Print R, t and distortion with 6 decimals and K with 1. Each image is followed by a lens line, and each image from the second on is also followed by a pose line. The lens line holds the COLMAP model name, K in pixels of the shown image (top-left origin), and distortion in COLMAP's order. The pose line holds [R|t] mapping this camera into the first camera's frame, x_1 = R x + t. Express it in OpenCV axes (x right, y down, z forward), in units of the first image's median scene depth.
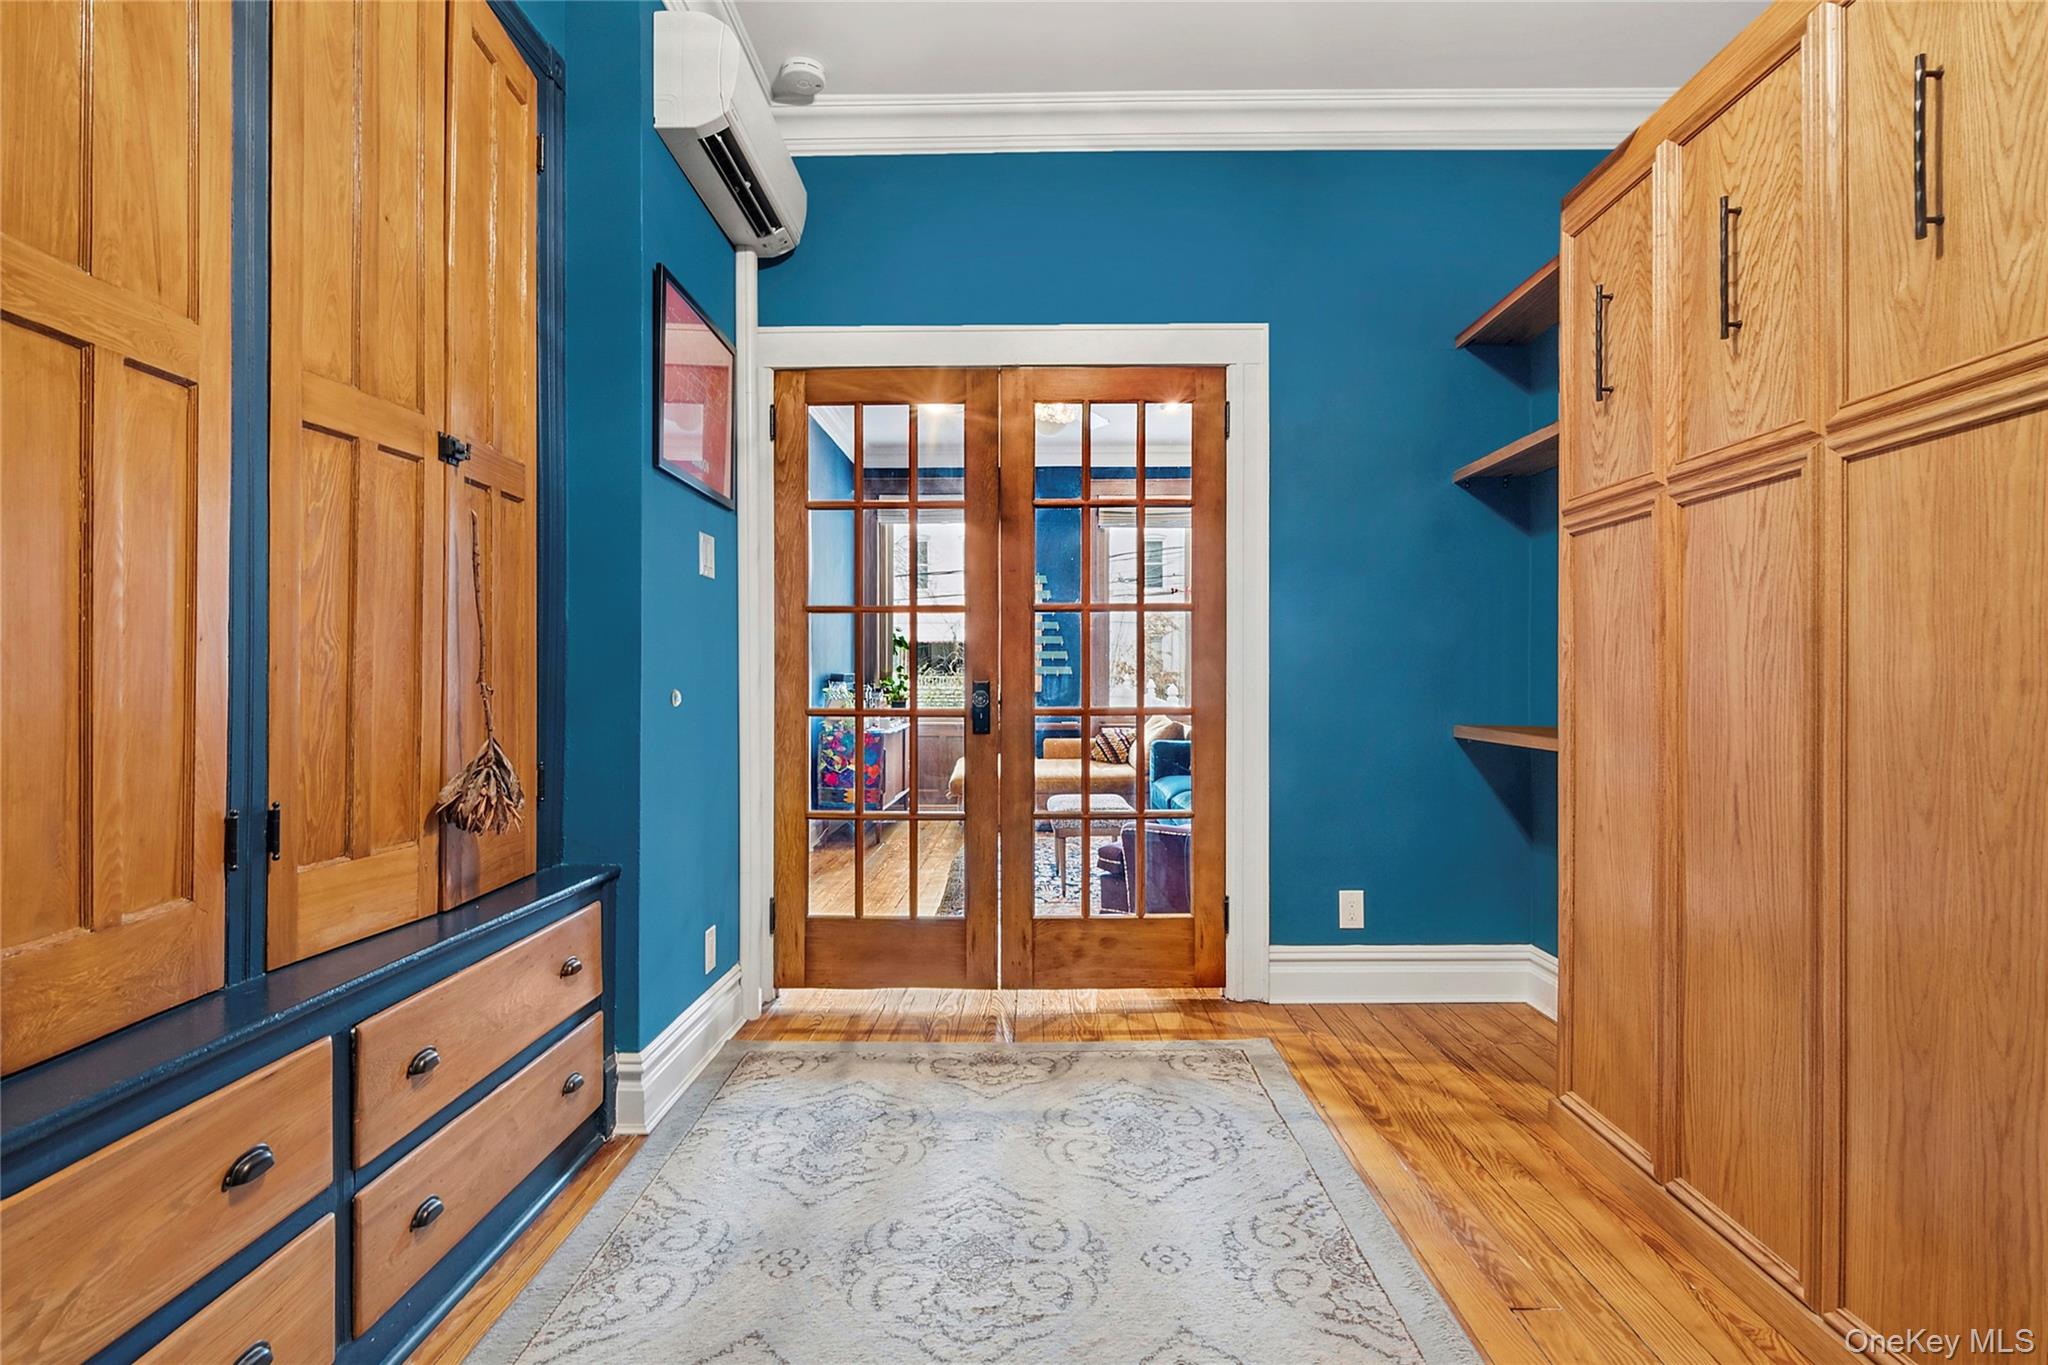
lens RADIAL K [[1014.4, 0, 1025.3], [0, 1014.4, 678.5], [0, 0, 1]] dist [-0.003820, -0.001466]
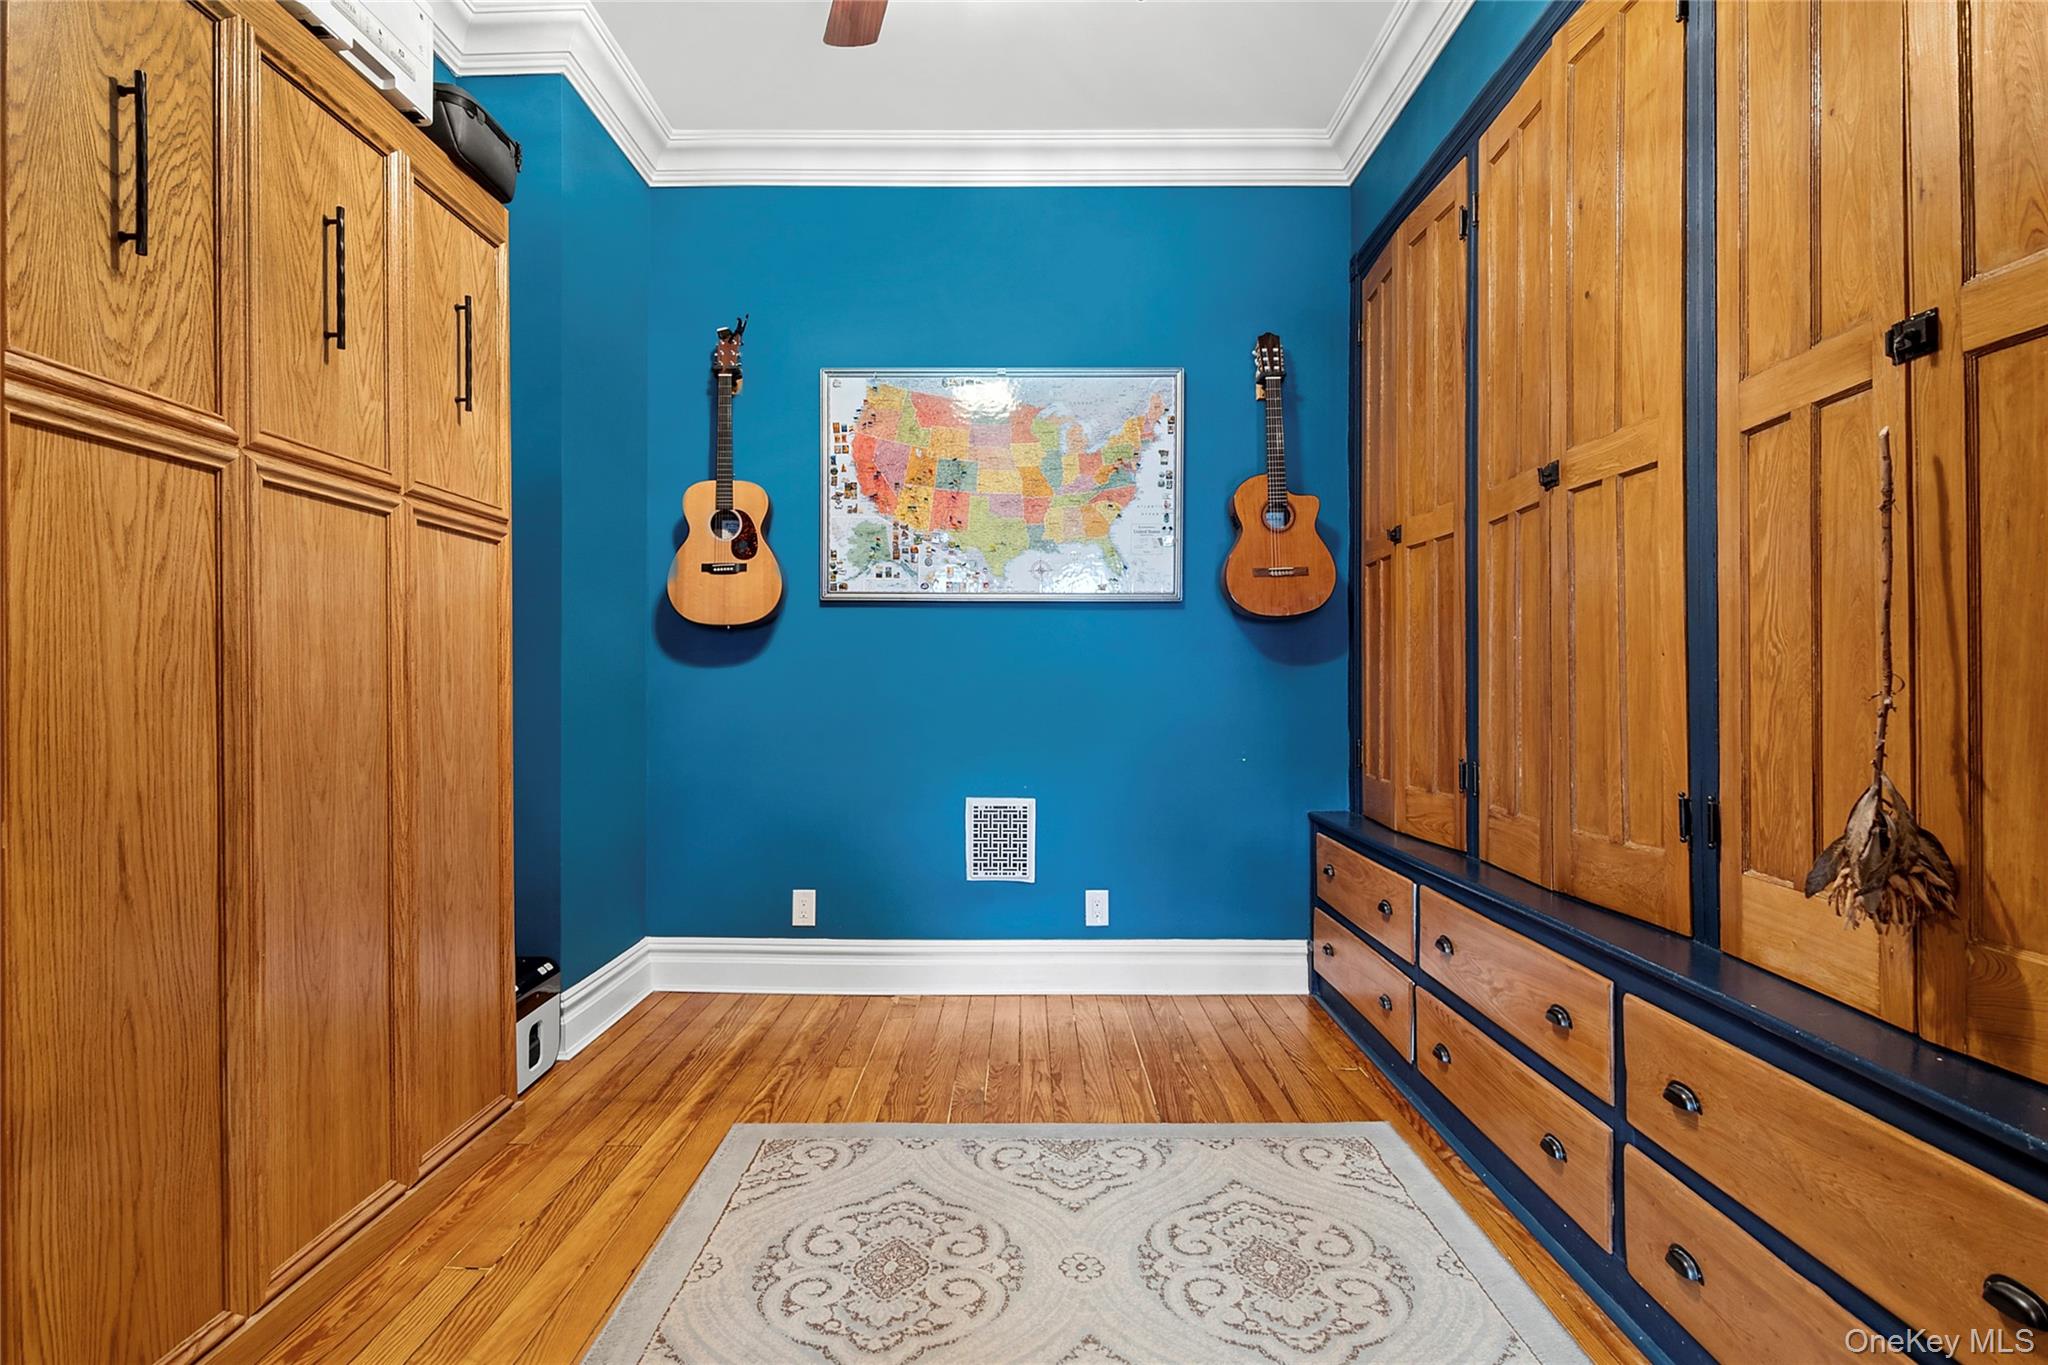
lens RADIAL K [[1014.4, 0, 1021.8], [0, 1014.4, 683.1], [0, 0, 1]] dist [-0.003820, -0.001466]
pose [[-0.999979, 0.001933, -0.006122, 0.017122], [0.001929, 0.999998, 0.000706, -0.003847], [0.006123, 0.000694, -0.999981, 1.937309]]
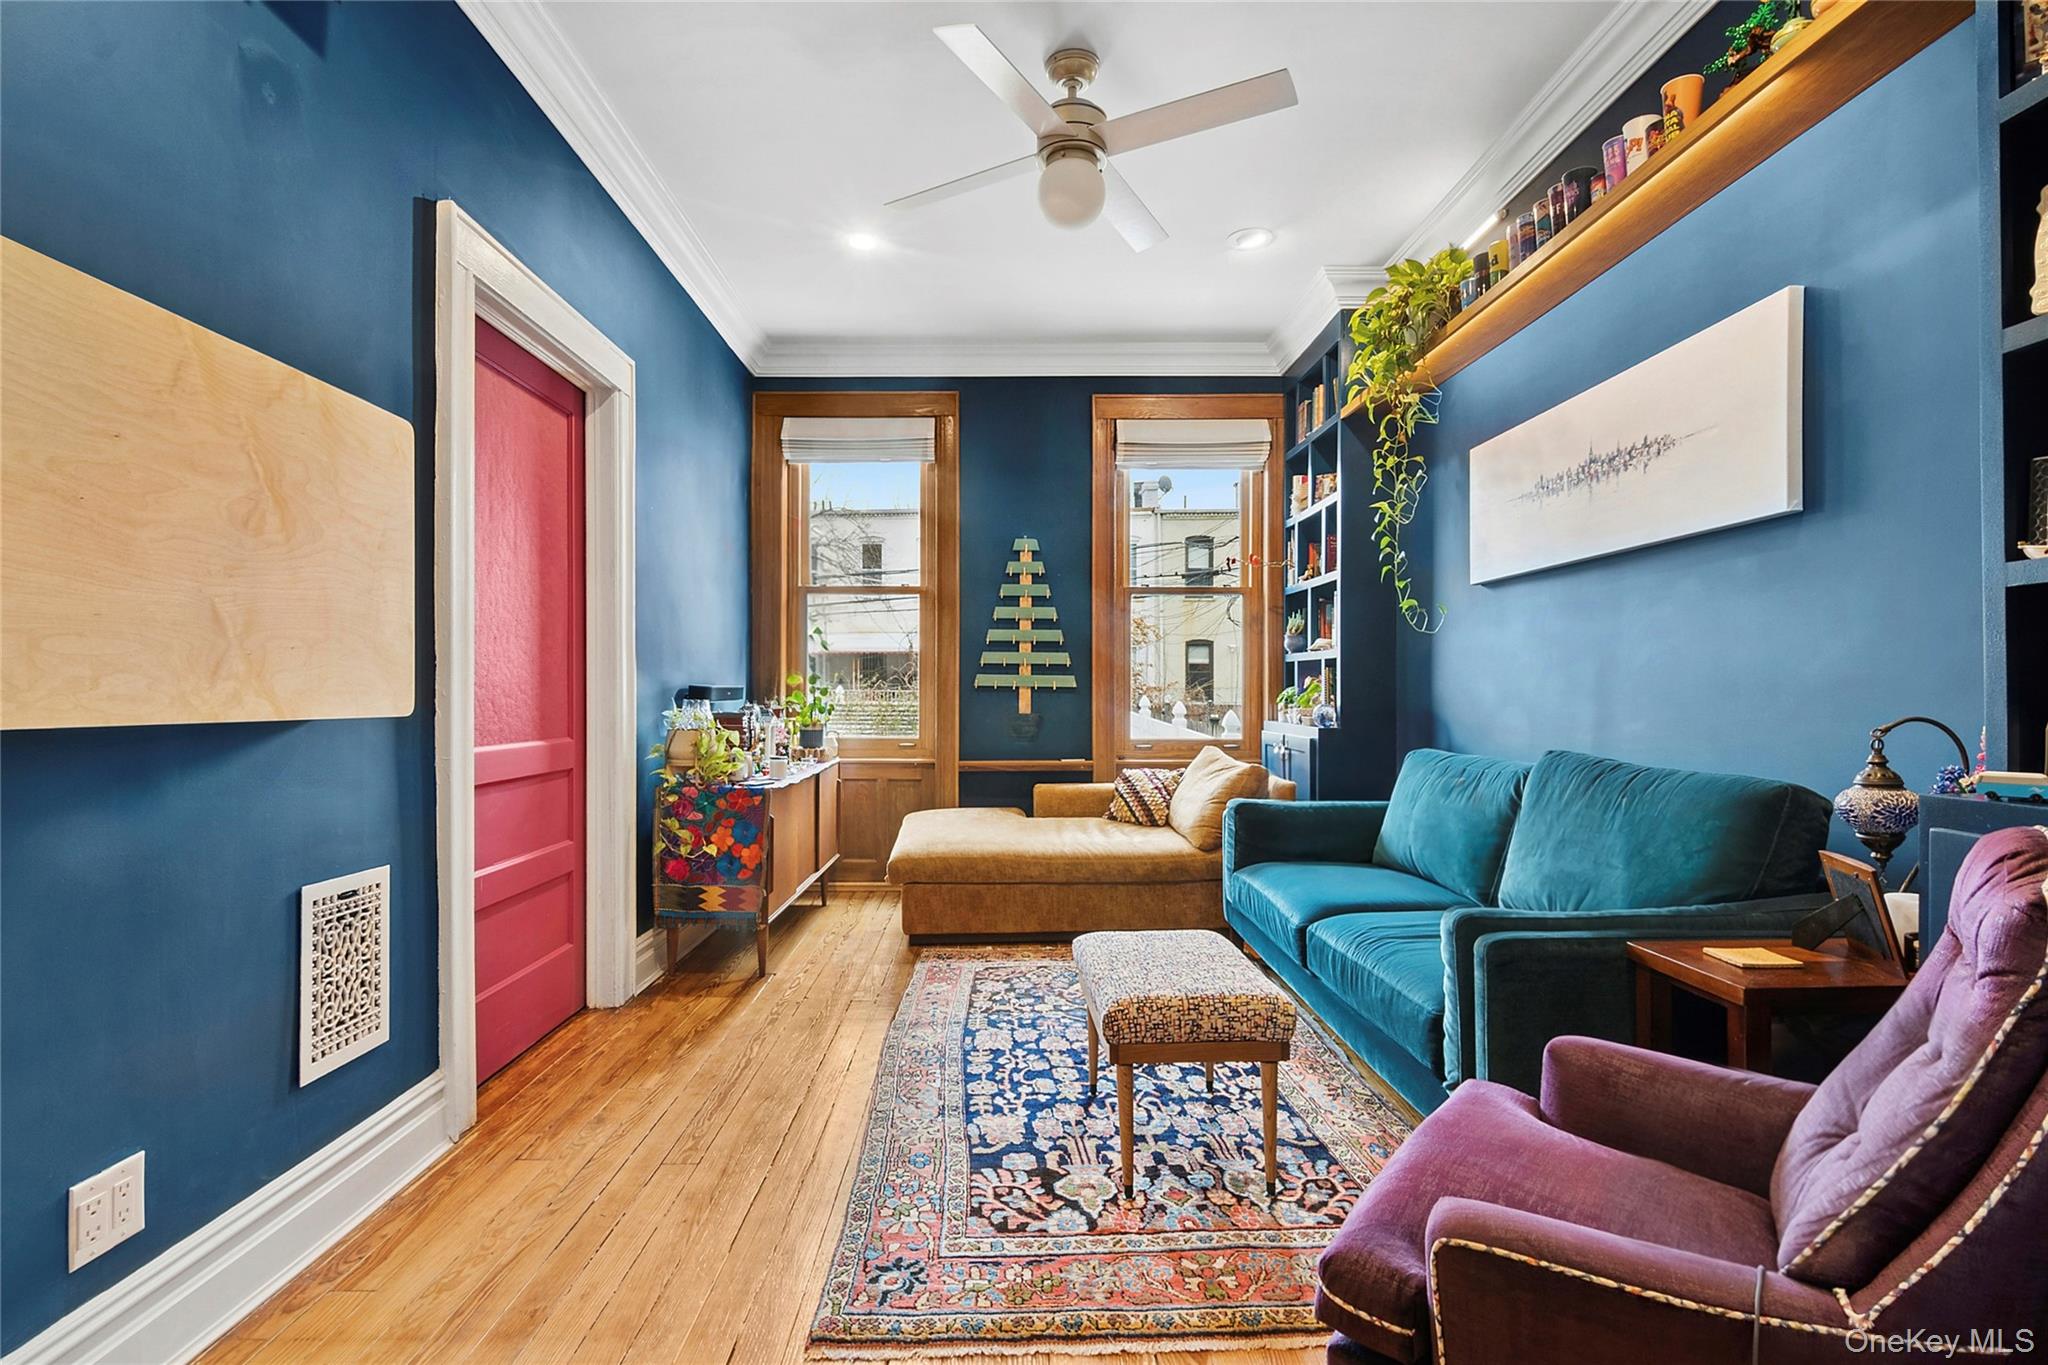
lens RADIAL K [[1014.4, 0, 1021.4], [0, 1014.4, 688.0], [0, 0, 1]] dist [-0.003820, -0.001466]
pose [[0.999375, -0.000895, 0.035324, -0.016472], [0.001040, 0.999991, -0.004094, -0.001233], [-0.035320, 0.004129, 0.999368, 0.414985]]
